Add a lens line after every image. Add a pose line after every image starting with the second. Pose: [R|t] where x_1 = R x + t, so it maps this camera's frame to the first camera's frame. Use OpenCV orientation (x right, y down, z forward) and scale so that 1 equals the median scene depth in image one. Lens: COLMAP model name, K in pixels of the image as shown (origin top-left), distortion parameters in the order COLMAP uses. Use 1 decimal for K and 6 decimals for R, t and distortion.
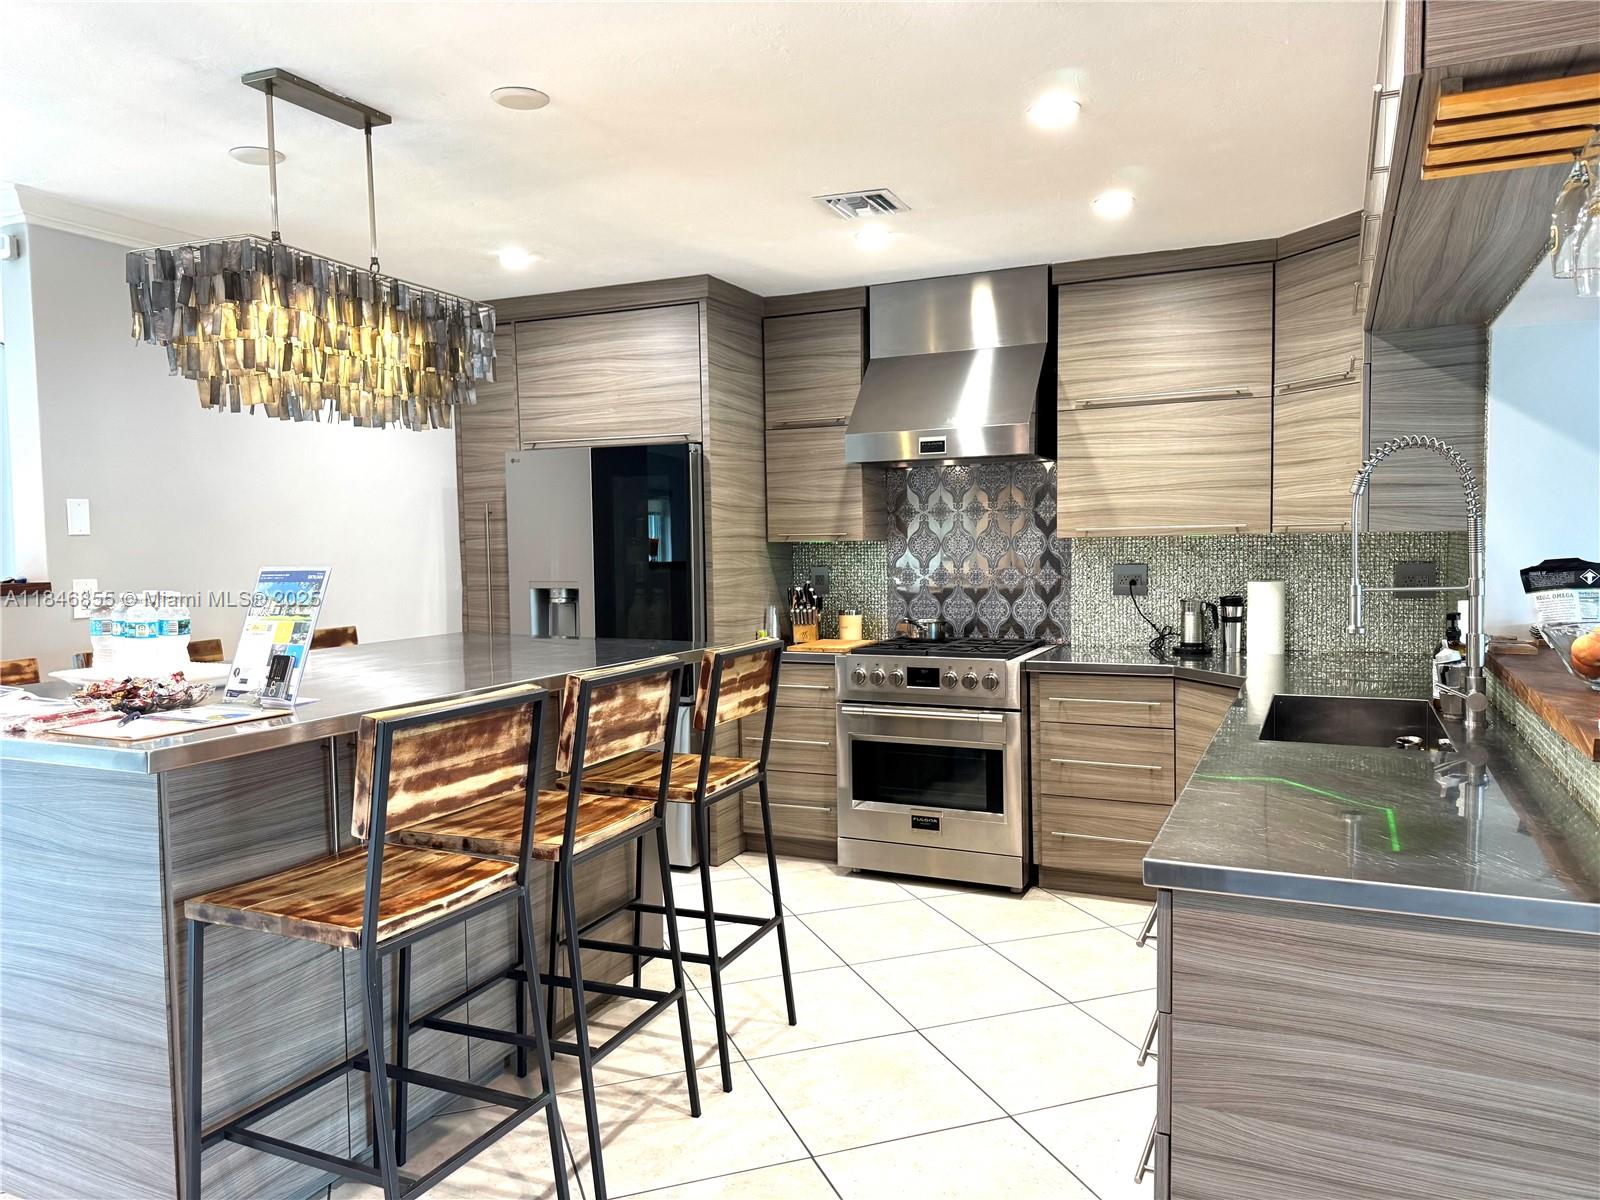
lens RADIAL K [[1120.1, 0, 798.4], [0, 1120.1, 607.4], [0, 0, 1]] dist [0.092108, -0.122793]
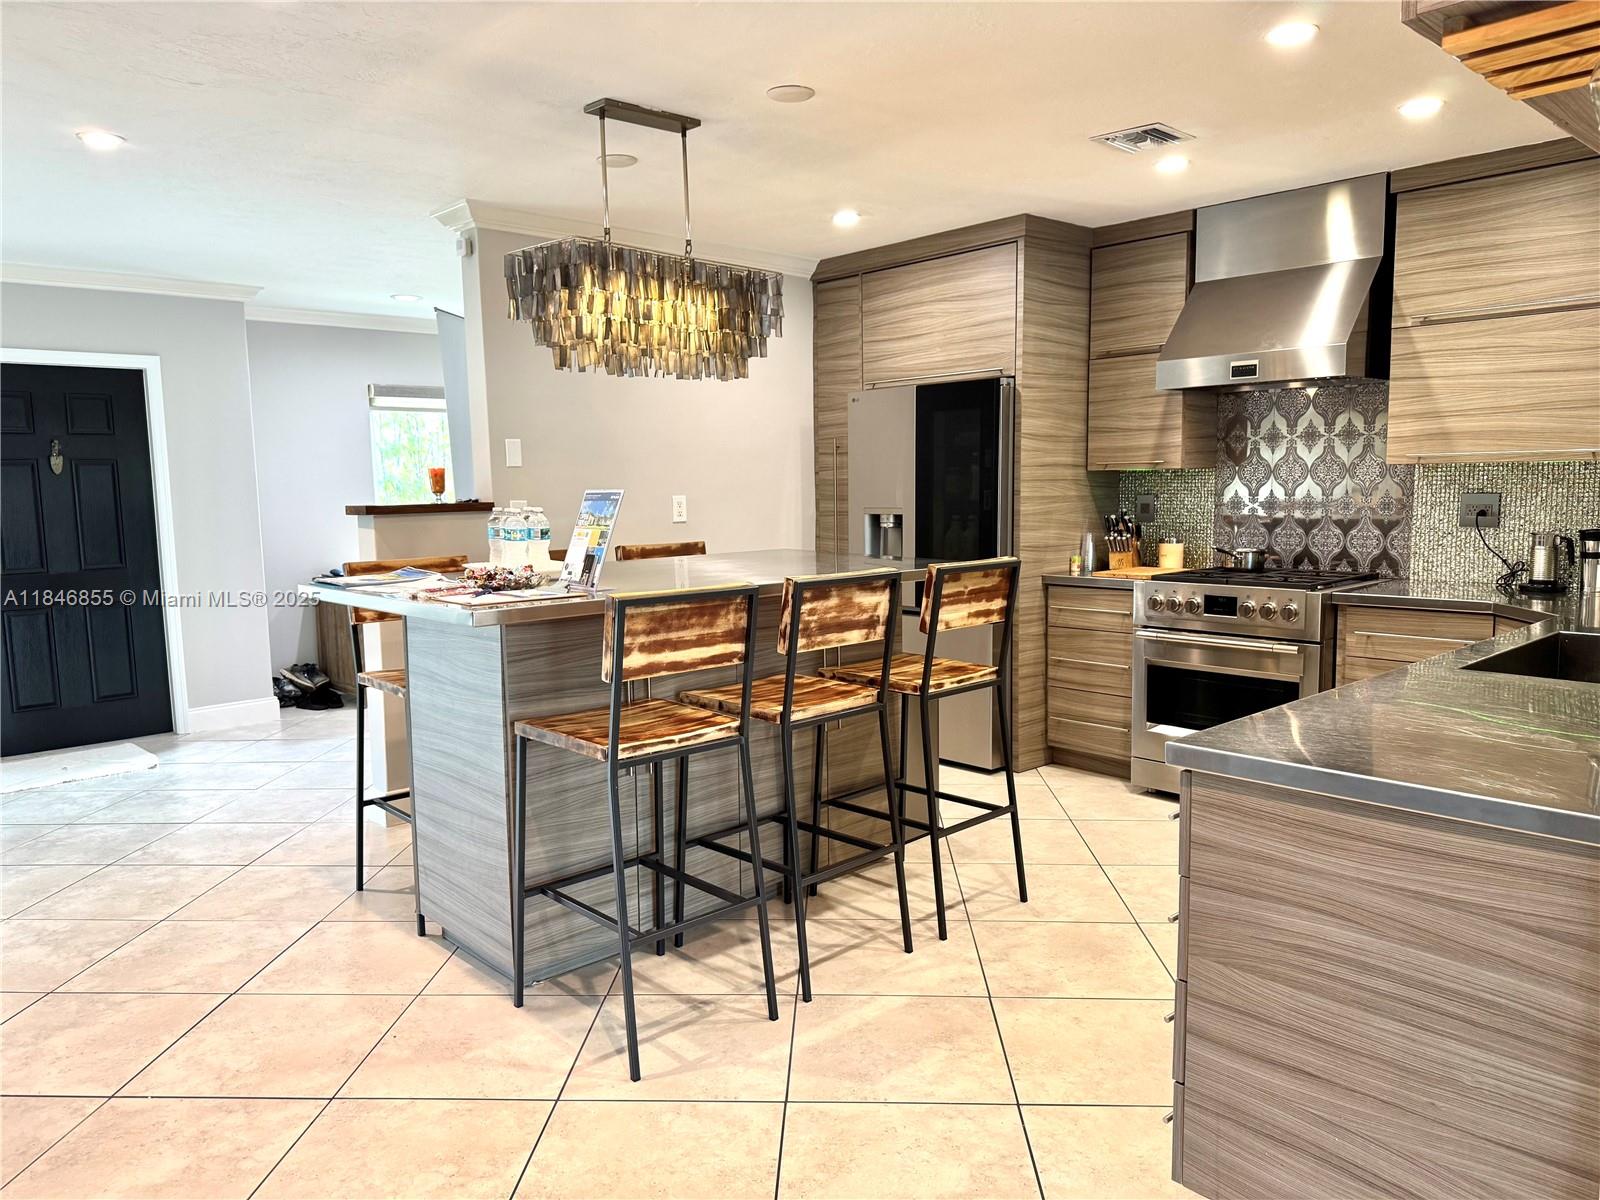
lens RADIAL K [[1119.8, 0, 799.5], [0, 1119.8, 609.2], [0, 0, 1]] dist [0.122660, -0.208422]
pose [[0.923626, 0.044269, -0.380730, 0.201465], [-0.020939, 0.997652, 0.065204, 0.010242], [0.382722, -0.052252, 0.922385, -0.101358]]
